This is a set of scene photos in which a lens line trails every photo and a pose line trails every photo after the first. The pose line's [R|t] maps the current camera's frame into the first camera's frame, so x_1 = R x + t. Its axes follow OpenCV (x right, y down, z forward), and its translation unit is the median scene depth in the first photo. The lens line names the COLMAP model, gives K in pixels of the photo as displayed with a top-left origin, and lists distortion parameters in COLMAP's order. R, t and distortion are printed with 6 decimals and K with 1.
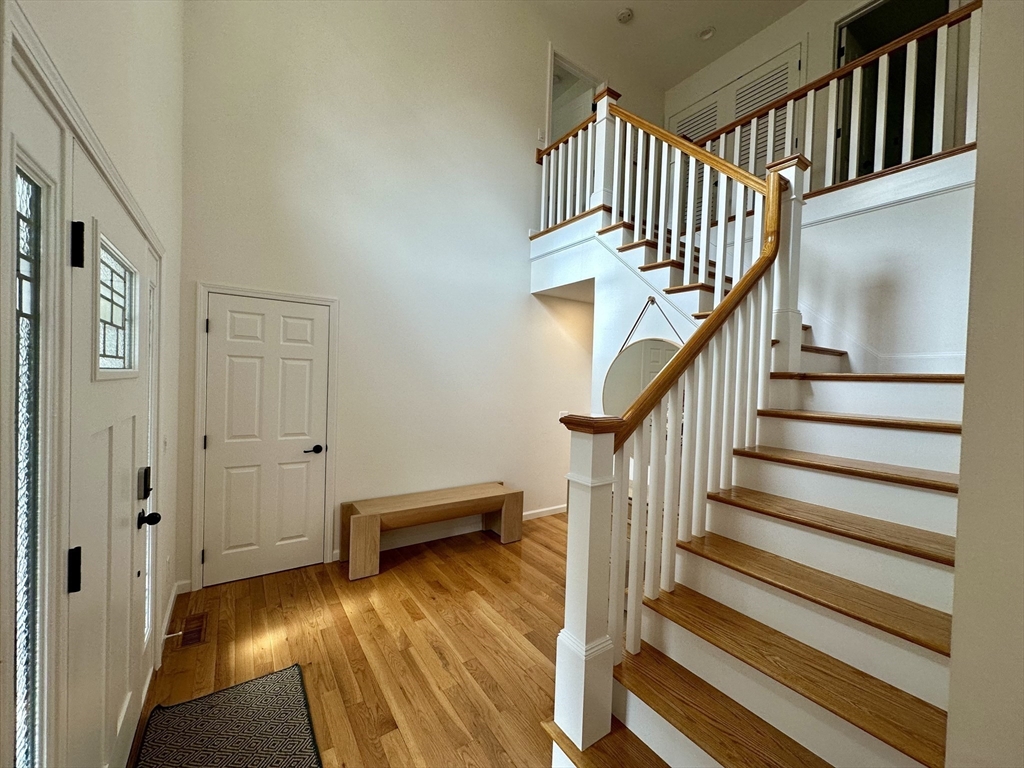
lens RADIAL K [[406.4, 0, 517.4], [0, 406.4, 384.9], [0, 0, 1]] dist [-0.000498, 0.000008]
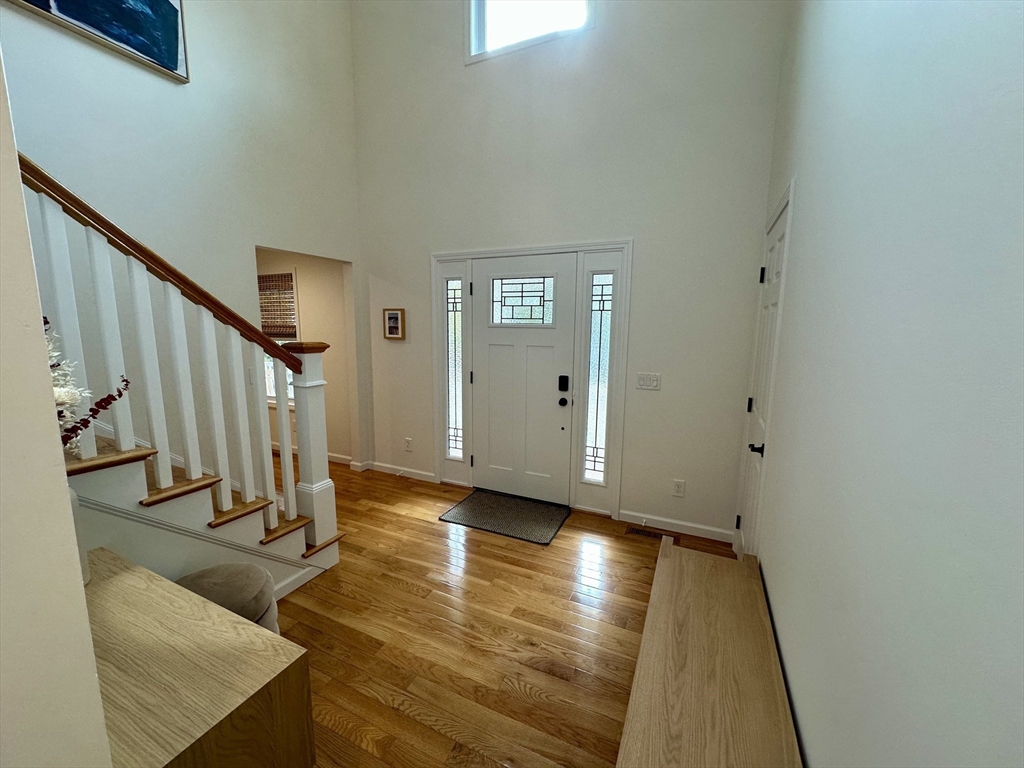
lens RADIAL K [[406.4, 0, 517.4], [0, 406.4, 384.9], [0, 0, 1]] dist [-0.000498, 0.000008]
pose [[-0.859574, 0.031607, -0.510033, 0.190519], [-0.045735, 0.989322, 0.138388, -0.012038], [0.508961, 0.142281, -0.848949, 1.801959]]
